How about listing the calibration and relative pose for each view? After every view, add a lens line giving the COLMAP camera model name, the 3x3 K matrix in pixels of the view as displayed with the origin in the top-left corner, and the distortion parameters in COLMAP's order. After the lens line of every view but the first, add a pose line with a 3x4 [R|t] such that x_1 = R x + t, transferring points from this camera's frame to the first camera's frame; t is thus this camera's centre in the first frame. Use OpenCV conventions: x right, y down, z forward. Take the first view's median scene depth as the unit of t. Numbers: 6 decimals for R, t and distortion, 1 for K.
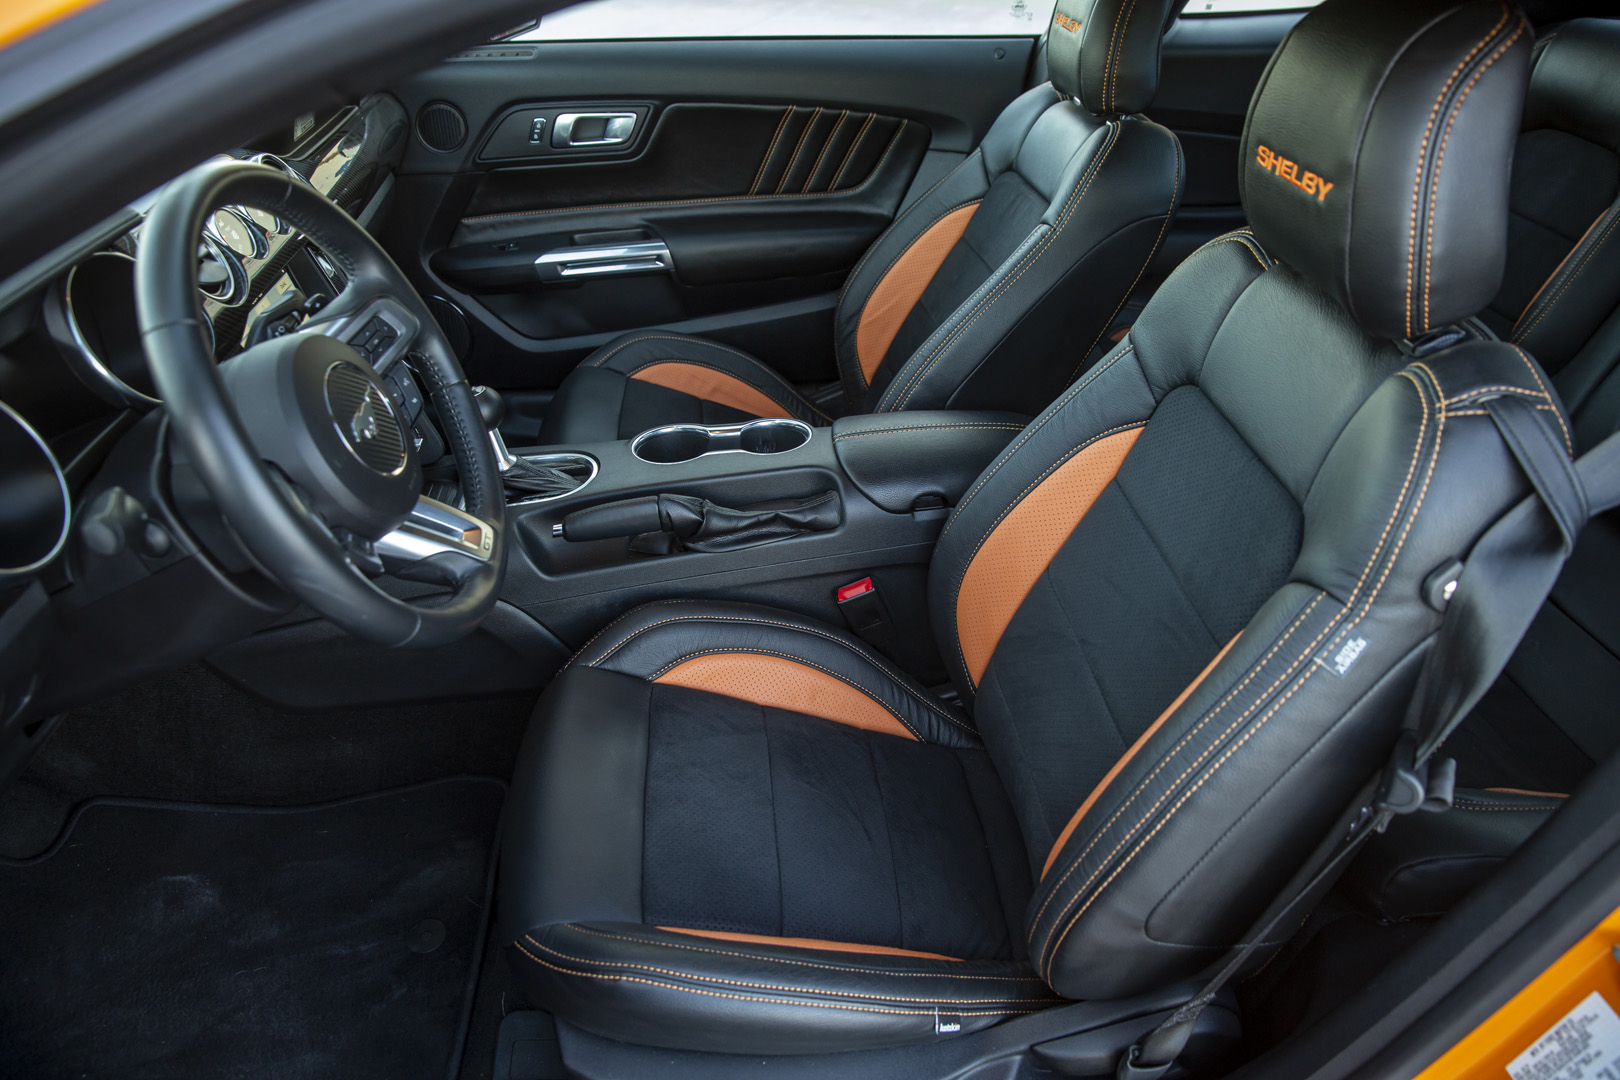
lens RADIAL K [[1075.5, 0, 810.0], [0, 1075.5, 540.0], [0, 0, 1]] dist [-0.114941, 0.077667]
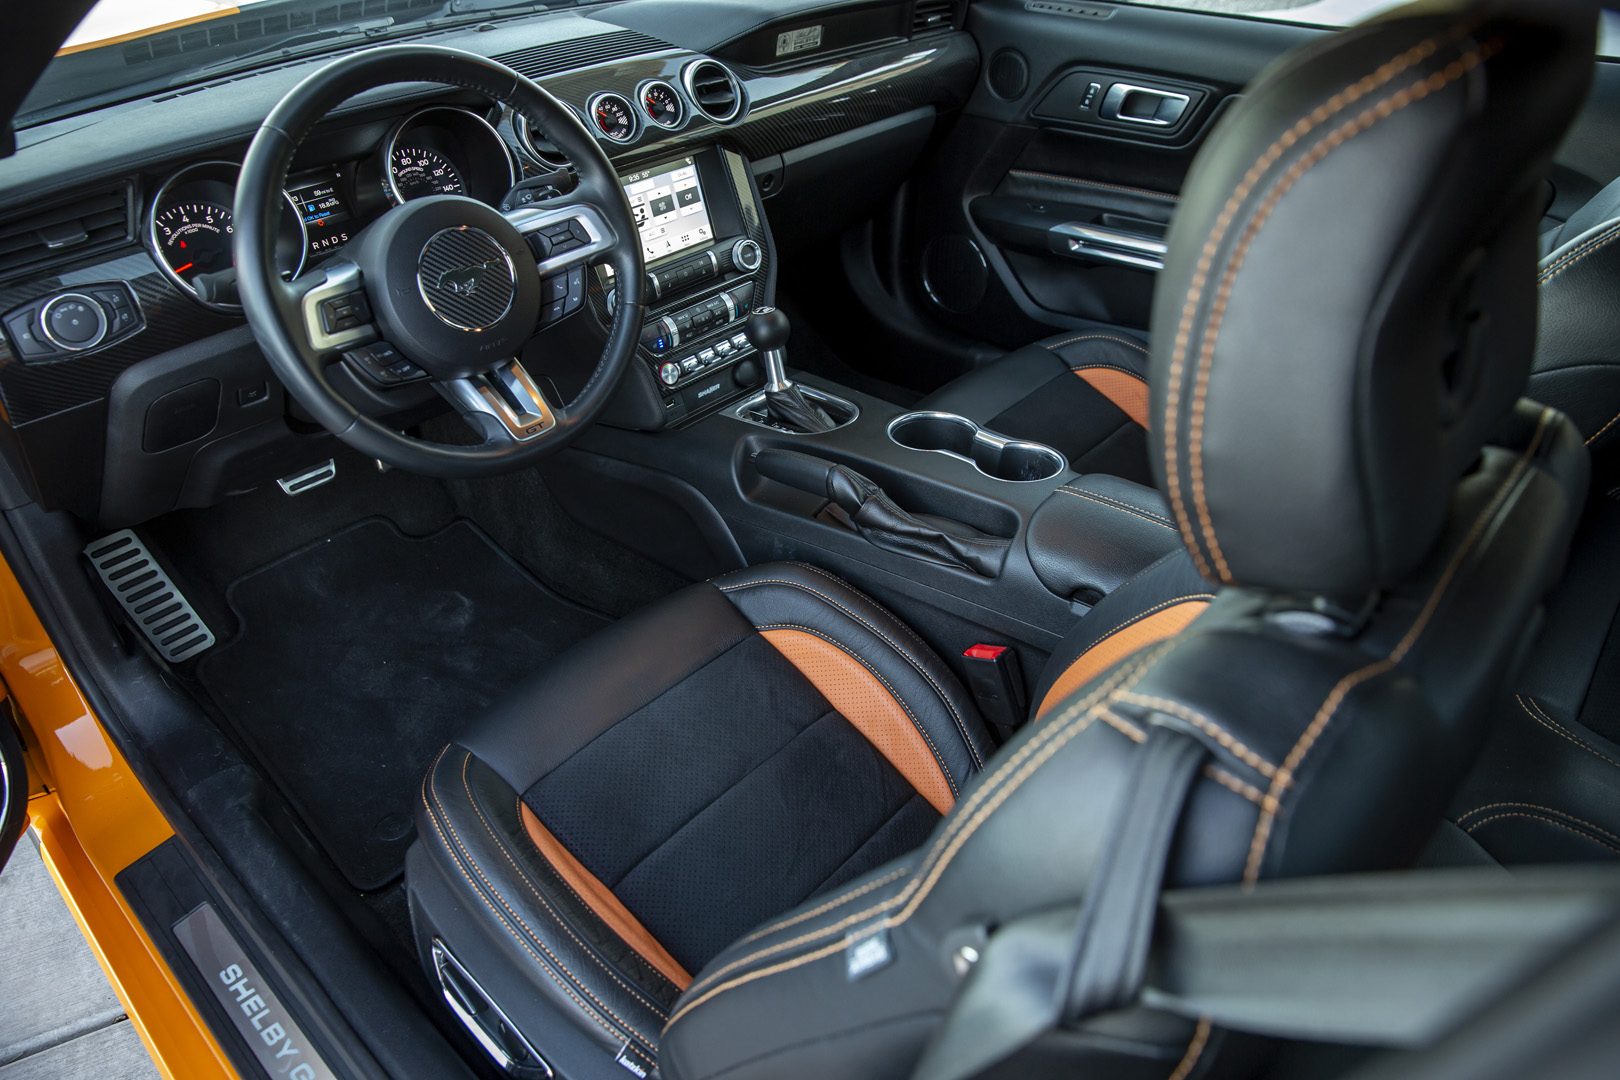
lens RADIAL K [[1075.5, 0, 810.0], [0, 1075.5, 540.0], [0, 0, 1]] dist [-0.114941, 0.077667]
pose [[0.676294, 0.411217, -0.611168, 0.315620], [-0.392633, 0.903229, 0.173254, -0.093726], [0.623270, 0.122794, 0.772306, 0.164027]]
